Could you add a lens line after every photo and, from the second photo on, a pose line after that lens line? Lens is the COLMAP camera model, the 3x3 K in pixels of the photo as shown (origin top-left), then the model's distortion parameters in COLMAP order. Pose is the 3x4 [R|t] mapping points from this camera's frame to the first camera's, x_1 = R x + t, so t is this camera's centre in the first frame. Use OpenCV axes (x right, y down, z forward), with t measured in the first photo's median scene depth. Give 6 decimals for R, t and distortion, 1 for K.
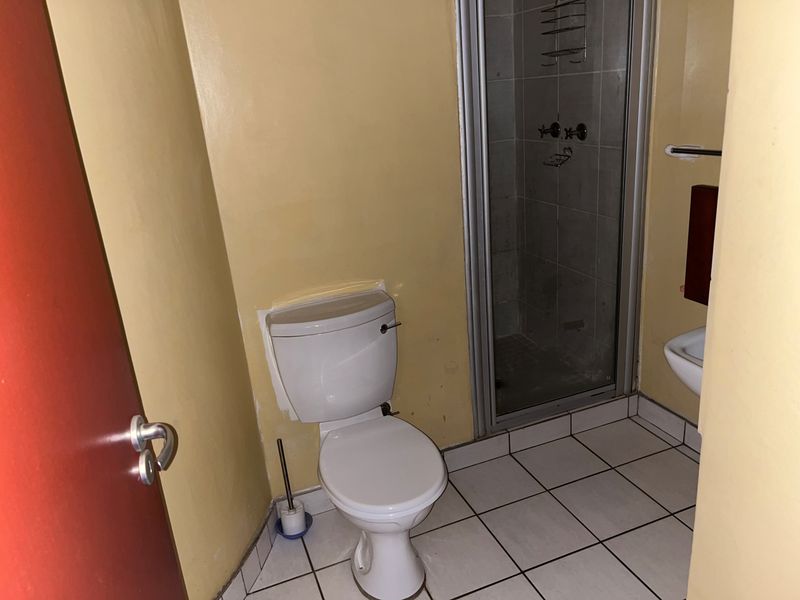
lens RADIAL K [[612.2, 0, 400.2], [0, 612.2, 300.5], [0, 0, 1]] dist [0.070282, -0.104855]
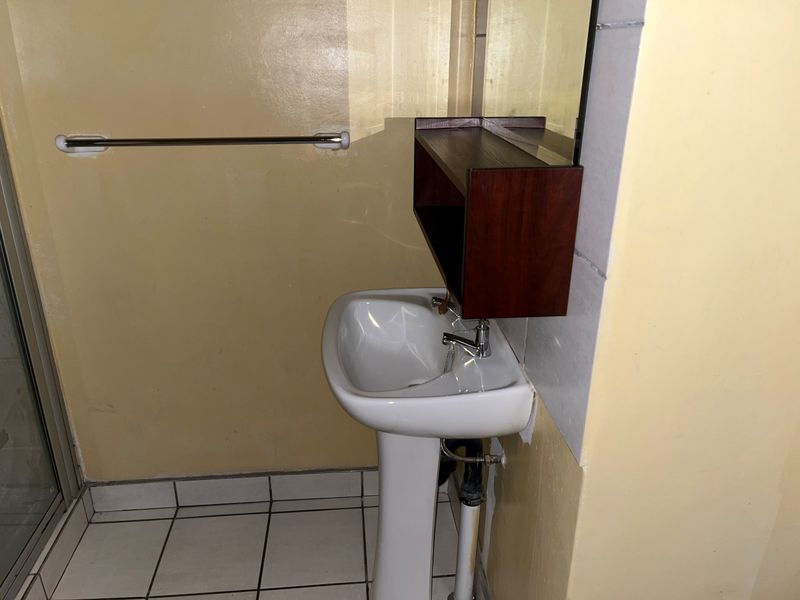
lens RADIAL K [[612.2, 0, 399.2], [0, 612.2, 298.9], [0, 0, 1]] dist [0.070282, -0.104855]
pose [[0.272042, -0.286825, 0.918545, -0.118334], [0.288645, 0.934913, 0.206449, -0.099687], [-0.917974, 0.208971, 0.337126, 0.398071]]
